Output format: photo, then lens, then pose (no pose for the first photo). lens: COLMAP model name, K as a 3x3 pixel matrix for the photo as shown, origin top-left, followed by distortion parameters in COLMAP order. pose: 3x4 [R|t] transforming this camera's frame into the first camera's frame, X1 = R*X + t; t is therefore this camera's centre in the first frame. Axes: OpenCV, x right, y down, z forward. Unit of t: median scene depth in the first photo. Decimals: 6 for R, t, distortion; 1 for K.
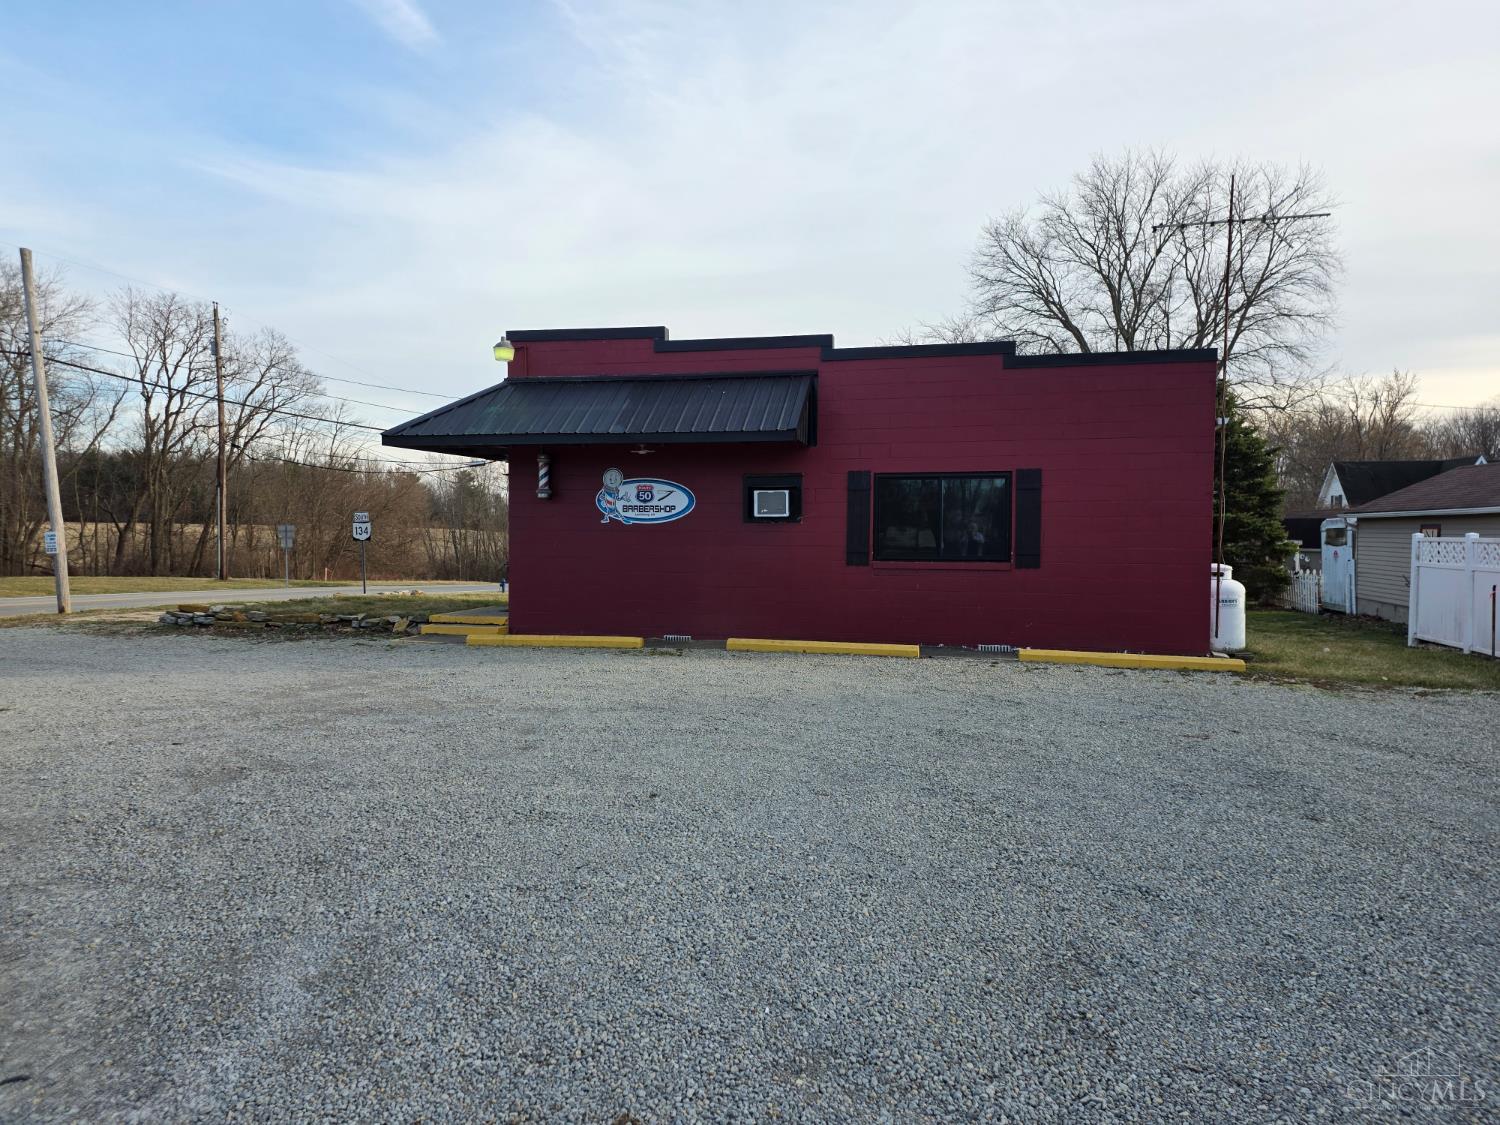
lens RADIAL K [[1020.0, 0, 750.0], [0, 1020.0, 562.5], [0, 0, 1]] dist [0.068590, -0.048399]
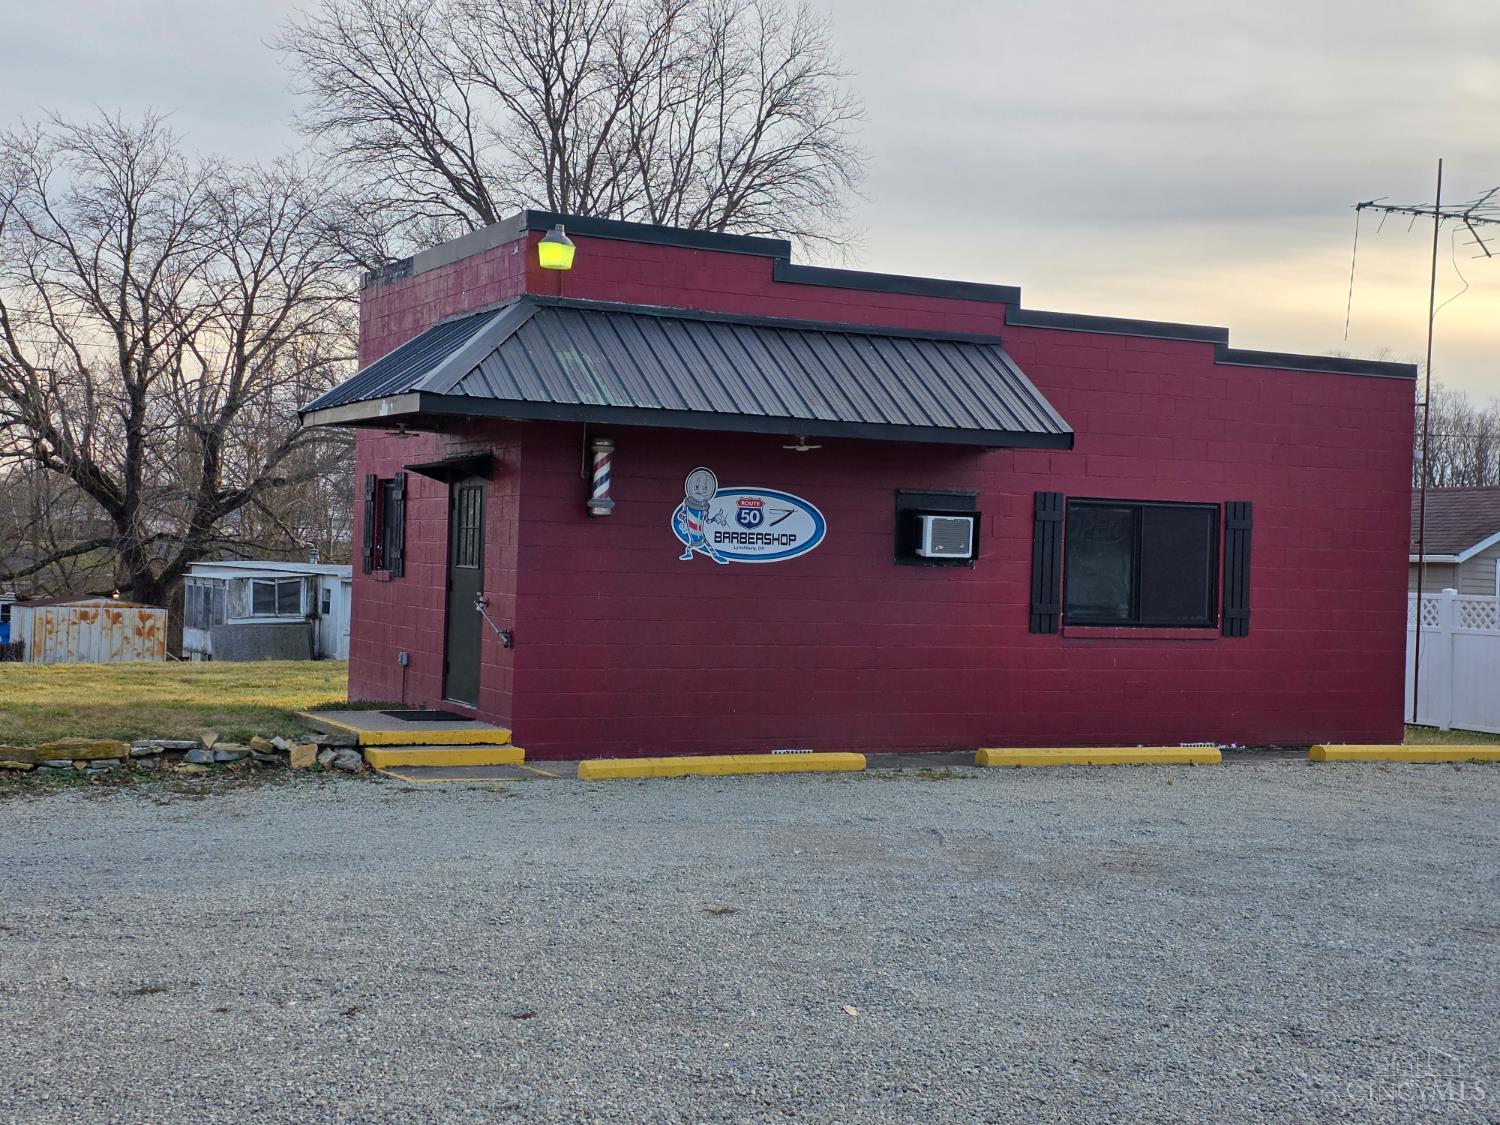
lens RADIAL K [[2021.5, 0, 750.0], [0, 2021.5, 562.5], [0, 0, 1]] dist [0.130244, -0.016543]
pose [[0.761538, 0.015675, 0.647930, -0.768598], [-0.007958, 0.999858, -0.014836, -0.018599], [-0.648071, 0.006142, 0.761555, 0.088251]]
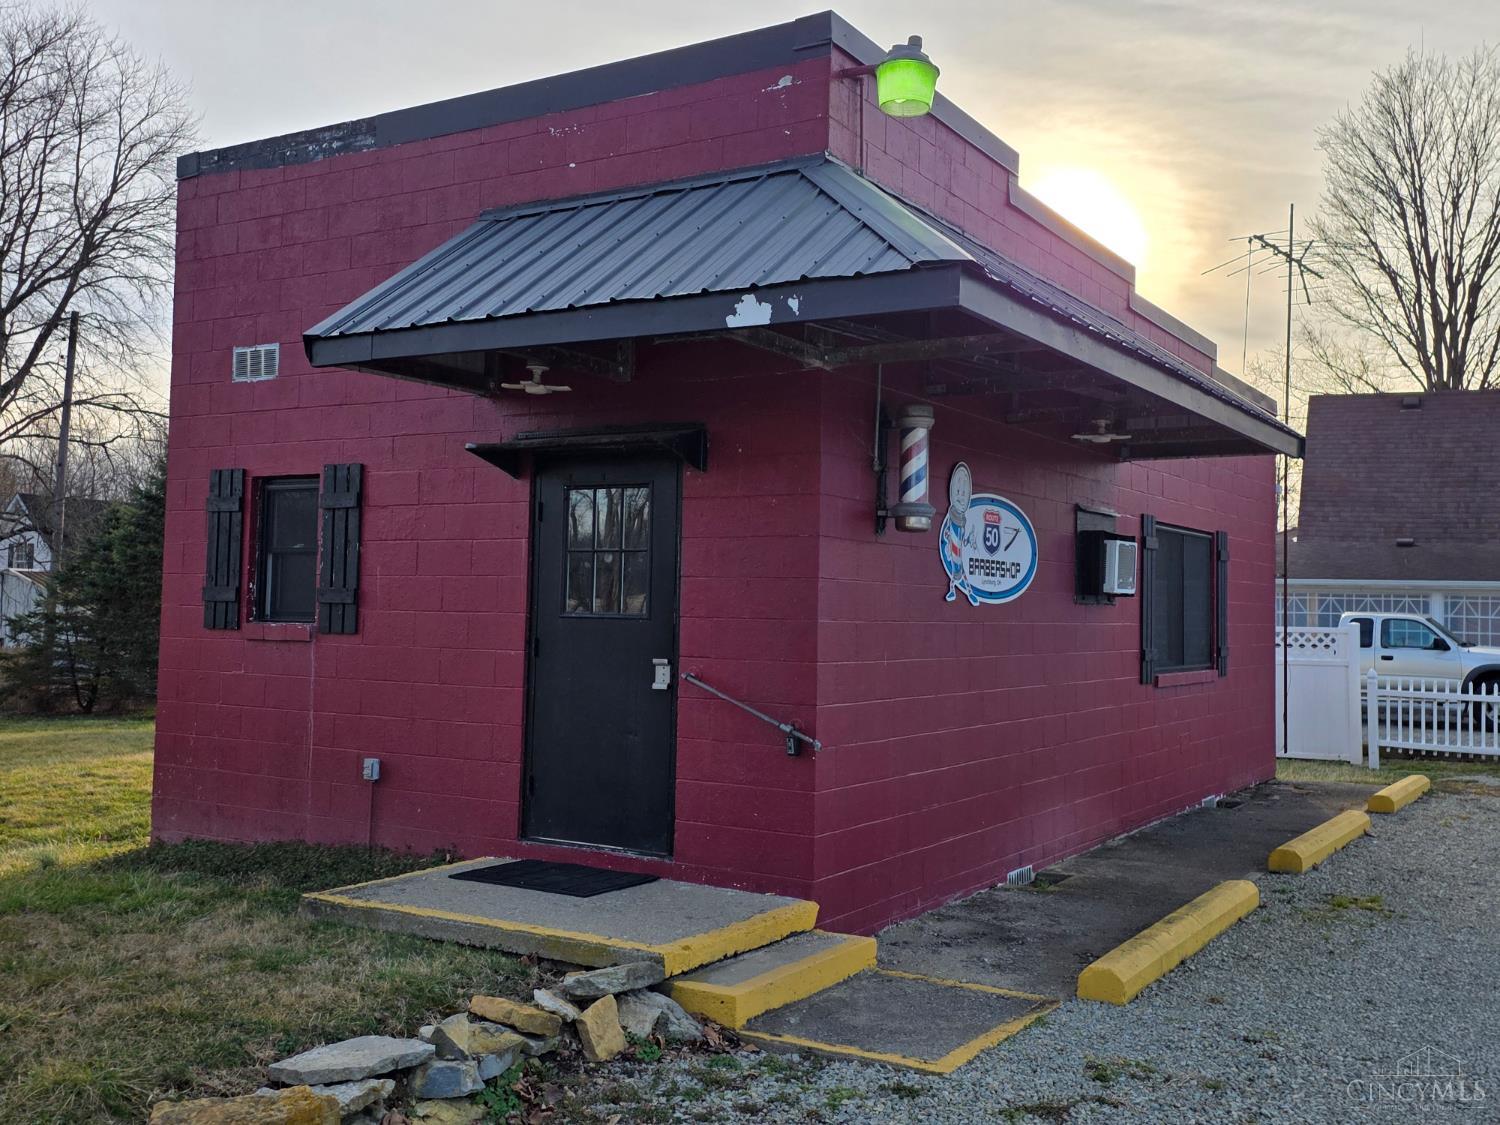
lens RADIAL K [[1468.9, 0, 769.6], [0, 1468.9, 523.4], [0, 0, 1]] dist [0.093854, -0.001514]
pose [[0.310133, 0.058122, 0.948915, -0.618024], [0.012248, 0.997802, -0.065120, -0.029277], [-0.950614, 0.031818, 0.308740, 0.797361]]
